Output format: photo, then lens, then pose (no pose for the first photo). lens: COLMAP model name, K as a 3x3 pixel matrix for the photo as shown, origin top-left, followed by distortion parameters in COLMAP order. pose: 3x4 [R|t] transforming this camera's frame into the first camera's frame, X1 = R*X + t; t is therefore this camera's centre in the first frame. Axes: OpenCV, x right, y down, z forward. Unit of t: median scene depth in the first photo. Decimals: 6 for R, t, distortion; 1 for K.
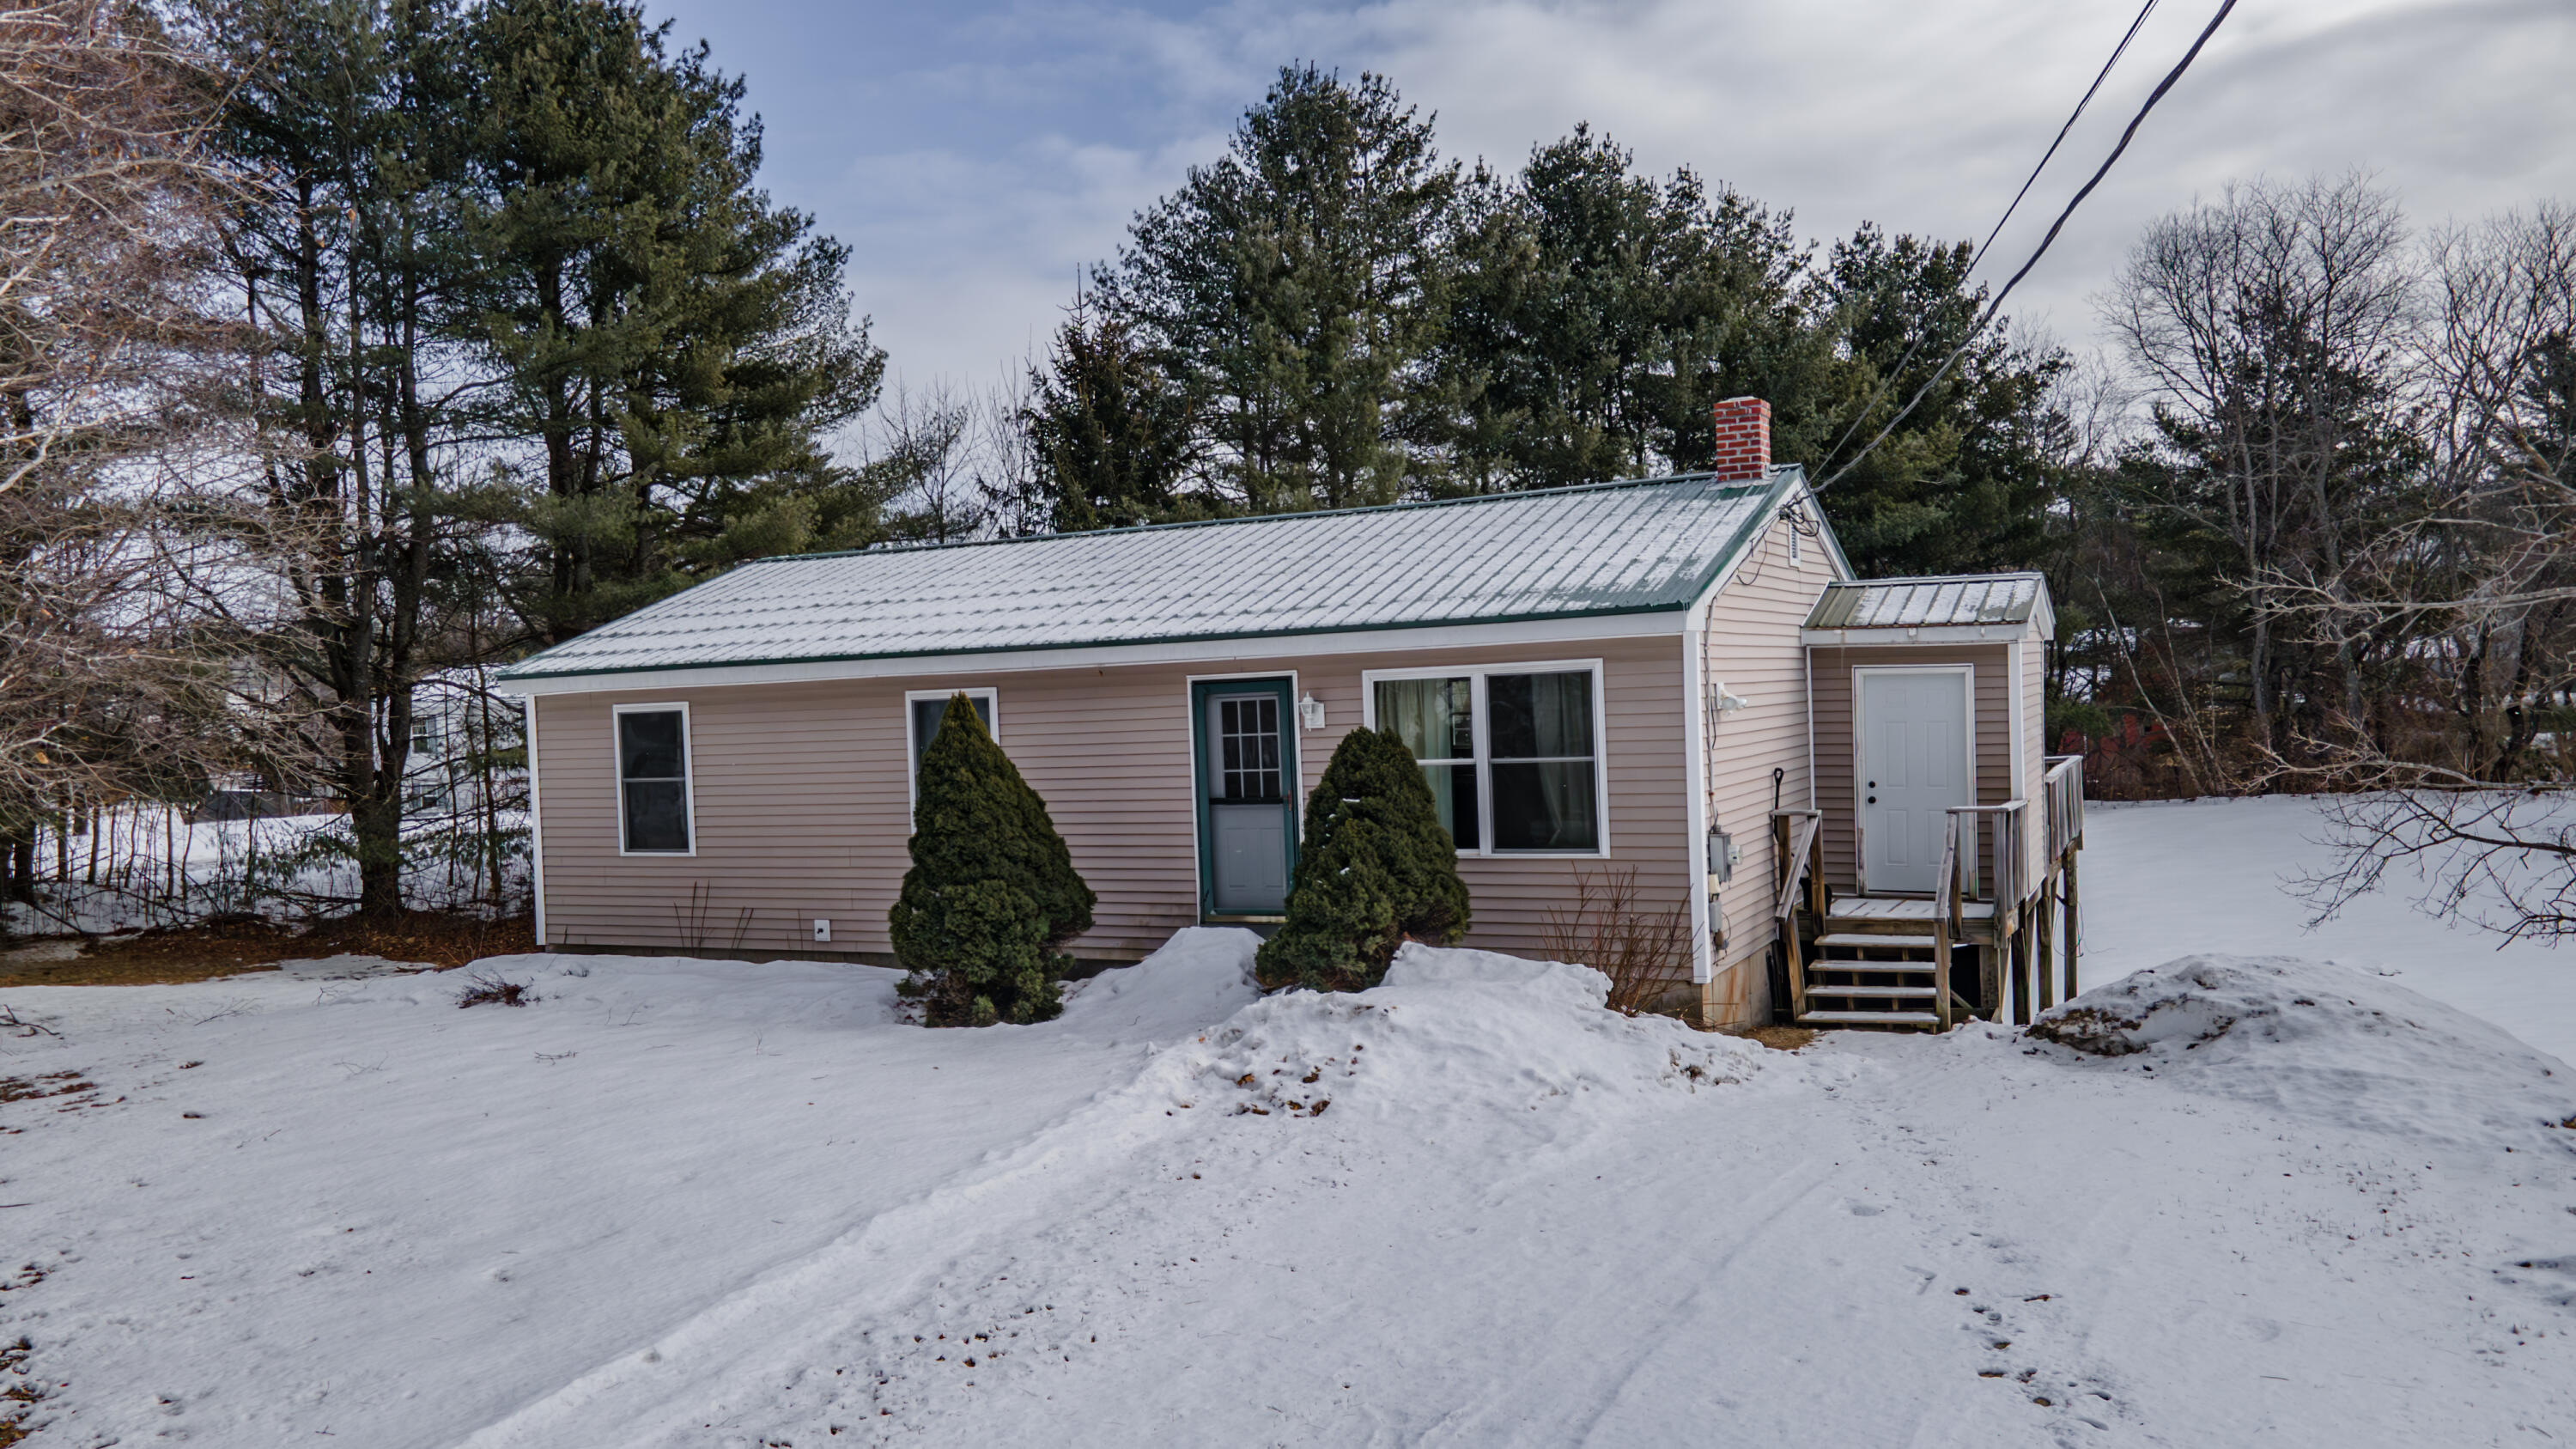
lens RADIAL K [[1899.6, 0, 1288.0], [0, 1899.6, 724.5], [0, 0, 1]] dist [0.026360, 0.023320]
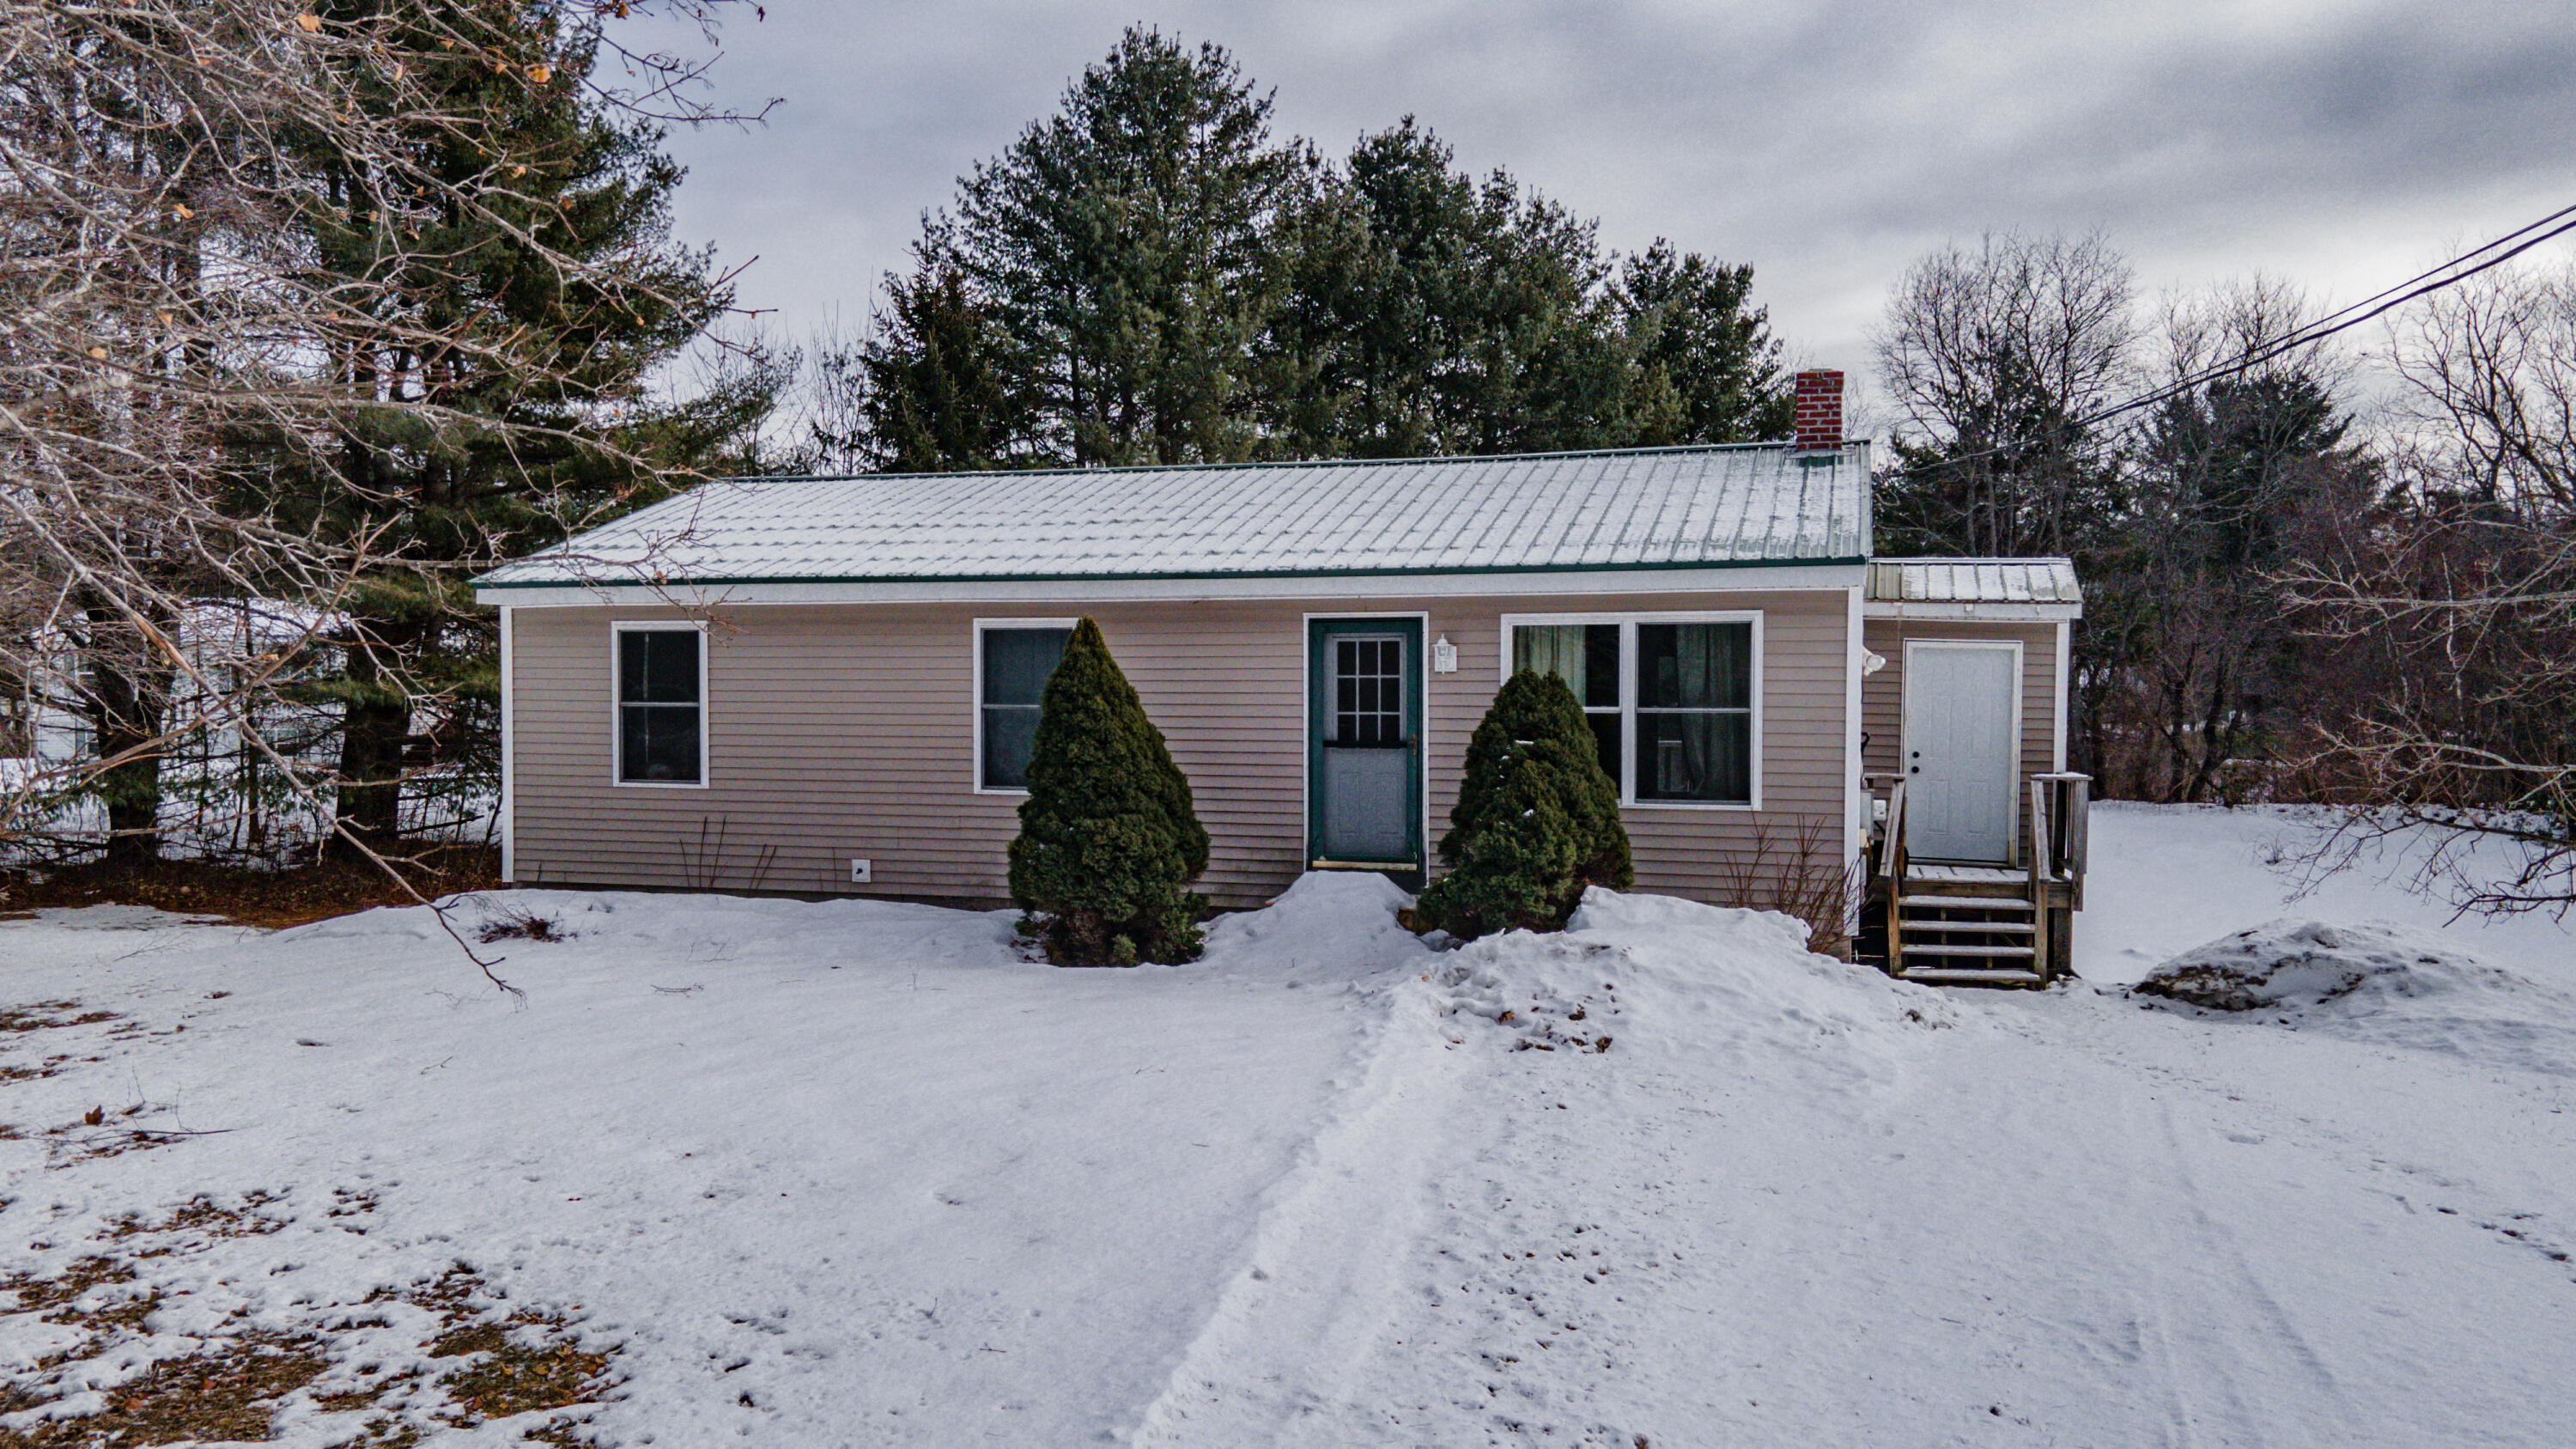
lens RADIAL K [[1899.6, 0, 1288.0], [0, 1899.6, 724.5], [0, 0, 1]] dist [0.026360, 0.023320]
pose [[0.984156, 0.038886, 0.172988, -0.236747], [-0.039393, 0.999224, -0.000501, 0.033299], [-0.172873, -0.006322, 0.984924, 0.050687]]
